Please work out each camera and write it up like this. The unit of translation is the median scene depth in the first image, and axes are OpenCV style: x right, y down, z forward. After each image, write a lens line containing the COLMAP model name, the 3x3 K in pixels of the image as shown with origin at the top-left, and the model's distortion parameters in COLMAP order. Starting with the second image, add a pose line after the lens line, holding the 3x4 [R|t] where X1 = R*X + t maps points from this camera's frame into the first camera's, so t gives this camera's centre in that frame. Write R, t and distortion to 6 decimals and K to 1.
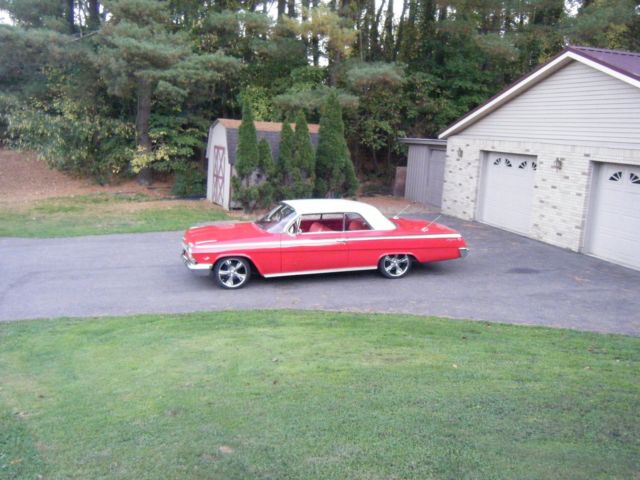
lens RADIAL K [[639.9, 0, 322.3], [0, 639.9, 238.8], [0, 0, 1]] dist [0.006373, 0.000000]
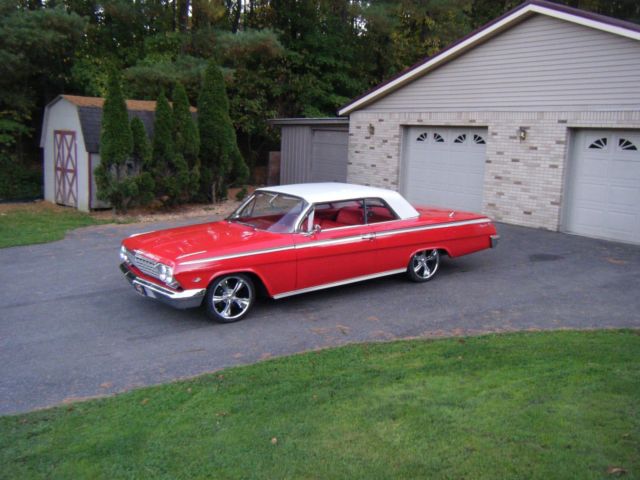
lens RADIAL K [[639.9, 0, 314.7], [0, 639.9, 241.5], [0, 0, 1]] dist [0.006373, 0.000000]
pose [[0.946417, -0.077504, 0.313508, -0.166951], [0.073706, 0.996992, 0.023966, -0.009235], [-0.314423, 0.000425, 0.949283, 0.218567]]
